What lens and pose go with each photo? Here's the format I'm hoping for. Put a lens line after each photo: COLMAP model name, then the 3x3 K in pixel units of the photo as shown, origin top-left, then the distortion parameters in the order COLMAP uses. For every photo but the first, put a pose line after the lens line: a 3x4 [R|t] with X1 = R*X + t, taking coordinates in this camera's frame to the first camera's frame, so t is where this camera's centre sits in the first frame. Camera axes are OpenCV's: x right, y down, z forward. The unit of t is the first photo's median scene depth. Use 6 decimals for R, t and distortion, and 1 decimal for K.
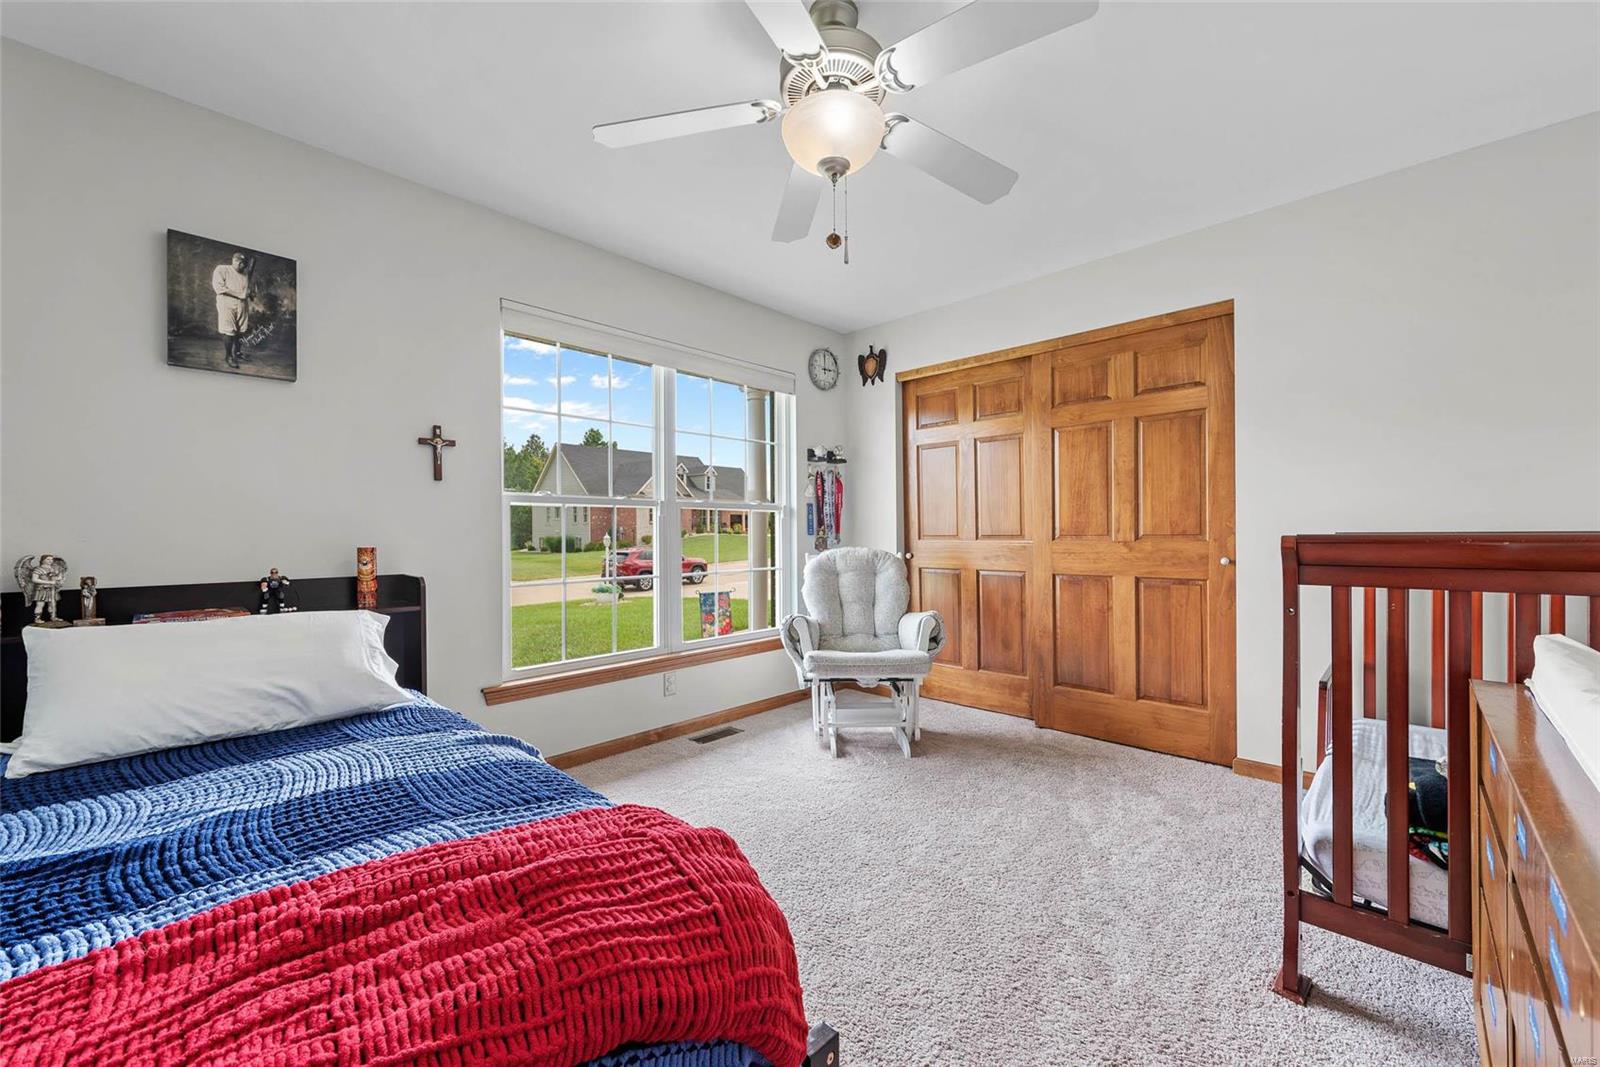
lens RADIAL K [[632.9, 0, 808.4], [0, 632.9, 534.3], [0, 0, 1]] dist [0.002137, -0.000128]
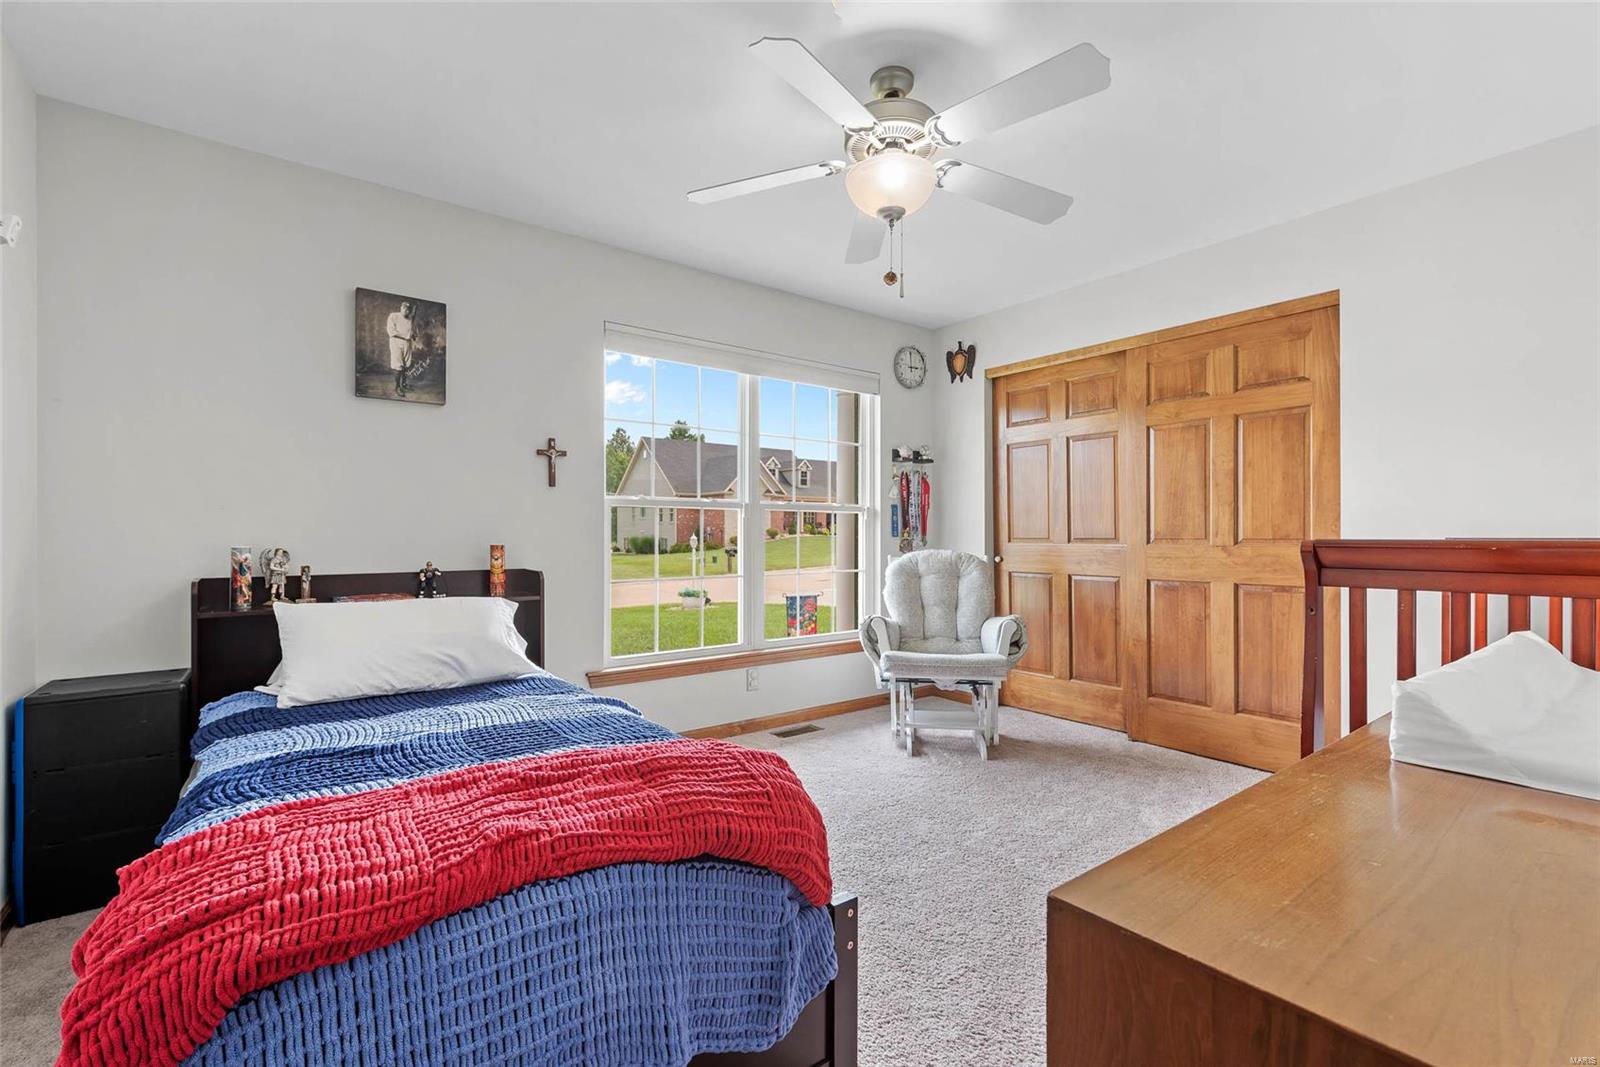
lens RADIAL K [[690.0, 0, 805.8], [0, 690.0, 531.6], [0, 0, 1]] dist [0.000780, 0.000158]
pose [[0.989132, 0.005274, -0.146938, 0.040376], [-0.006186, 0.999964, -0.005752, -0.000043], [0.146902, 0.006599, 0.989129, -0.134509]]
